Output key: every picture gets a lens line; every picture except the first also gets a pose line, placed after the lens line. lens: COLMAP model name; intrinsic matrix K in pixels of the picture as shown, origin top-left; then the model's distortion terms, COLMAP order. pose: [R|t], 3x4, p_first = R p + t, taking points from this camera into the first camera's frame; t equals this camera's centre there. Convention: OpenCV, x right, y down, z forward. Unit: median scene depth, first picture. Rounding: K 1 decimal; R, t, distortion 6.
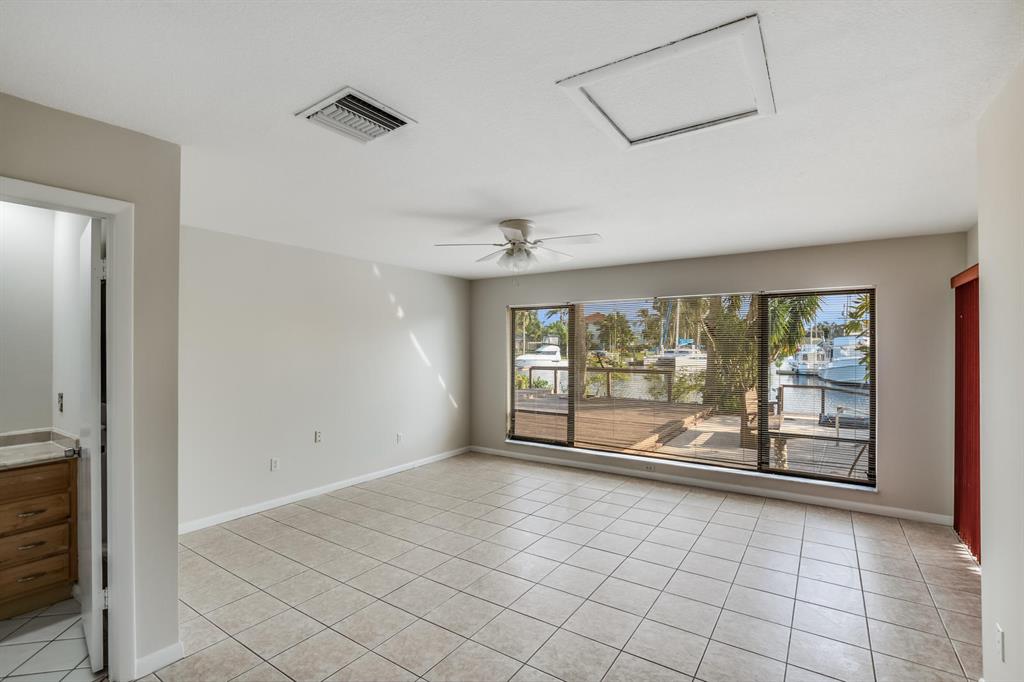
lens RADIAL K [[469.6, 0, 508.9], [0, 469.6, 342.9], [0, 0, 1]] dist [-0.024901, 0.001137]
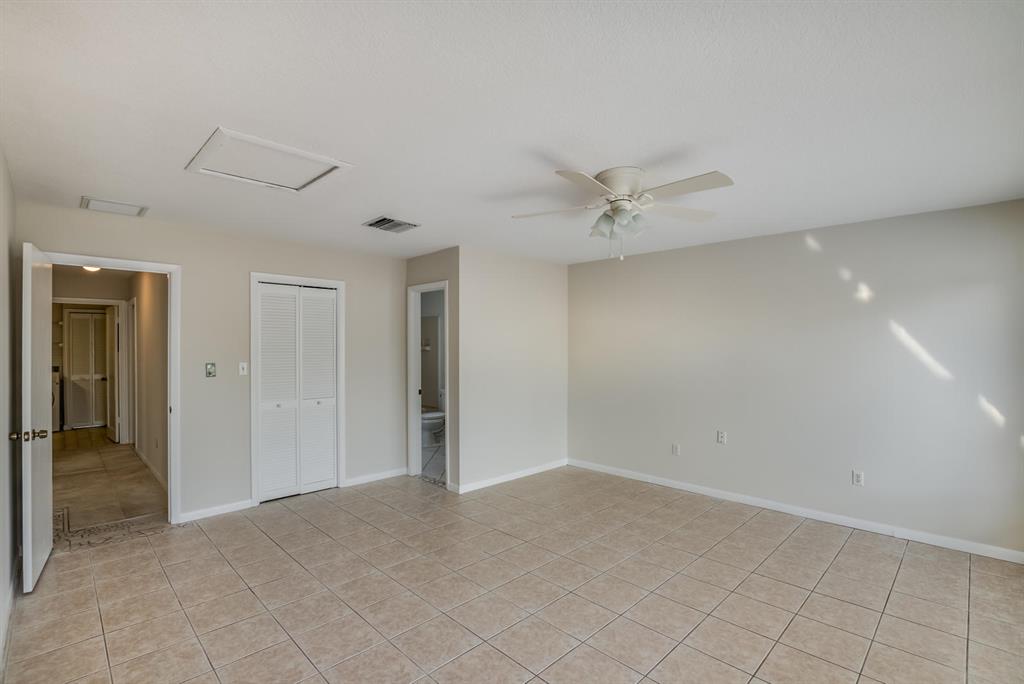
lens RADIAL K [[469.6, 0, 508.9], [0, 469.6, 343.9], [0, 0, 1]] dist [-0.024901, 0.001137]
pose [[-0.183465, -0.001592, -0.983025, 0.586810], [0.006098, 0.999978, -0.002757, 0.007951], [0.983007, -0.006500, -0.183451, 0.715527]]
